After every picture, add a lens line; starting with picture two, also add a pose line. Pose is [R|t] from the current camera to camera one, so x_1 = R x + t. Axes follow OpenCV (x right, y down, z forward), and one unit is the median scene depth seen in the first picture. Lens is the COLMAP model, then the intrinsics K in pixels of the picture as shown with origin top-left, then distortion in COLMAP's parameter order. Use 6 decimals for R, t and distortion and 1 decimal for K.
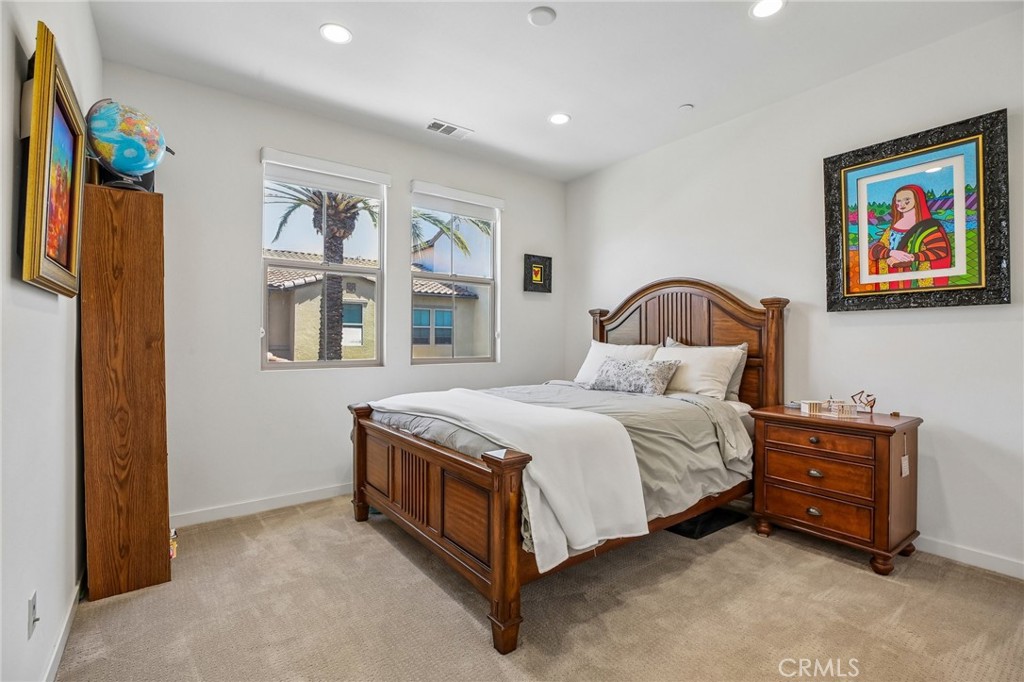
lens RADIAL K [[470.9, 0, 513.1], [0, 470.9, 338.9], [0, 0, 1]] dist [-0.018119, 0.000200]
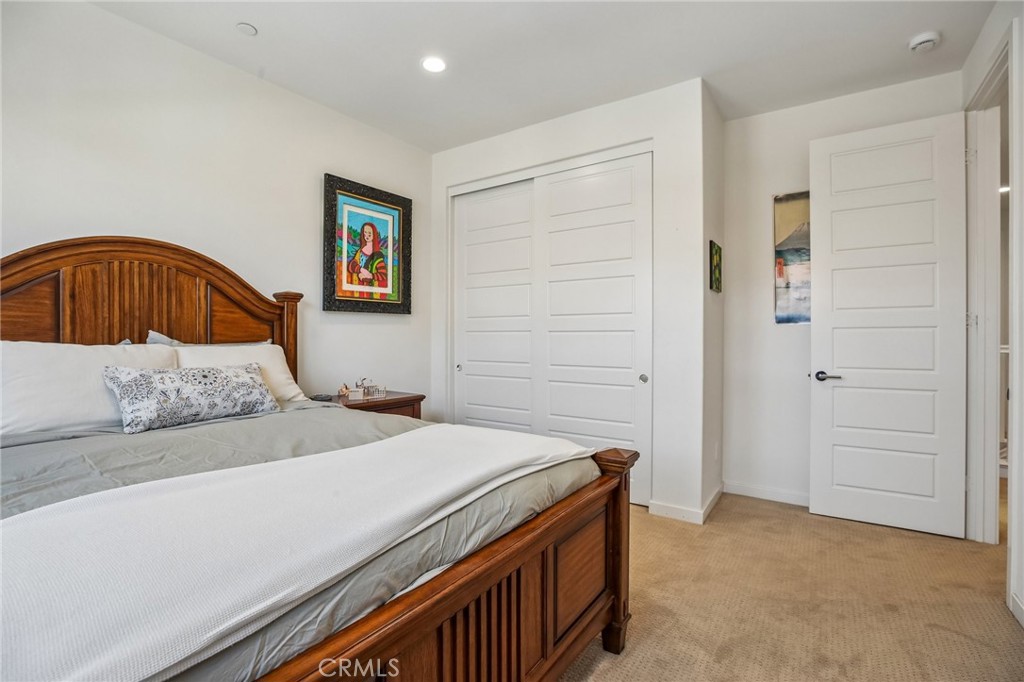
lens RADIAL K [[470.9, 0, 513.9], [0, 470.9, 336.1], [0, 0, 1]] dist [-0.018119, 0.000200]
pose [[-0.317517, -0.002349, 0.948250, -0.581451], [-0.005259, 0.999986, 0.000716, -0.000021], [-0.948238, -0.004760, -0.317525, 1.000286]]
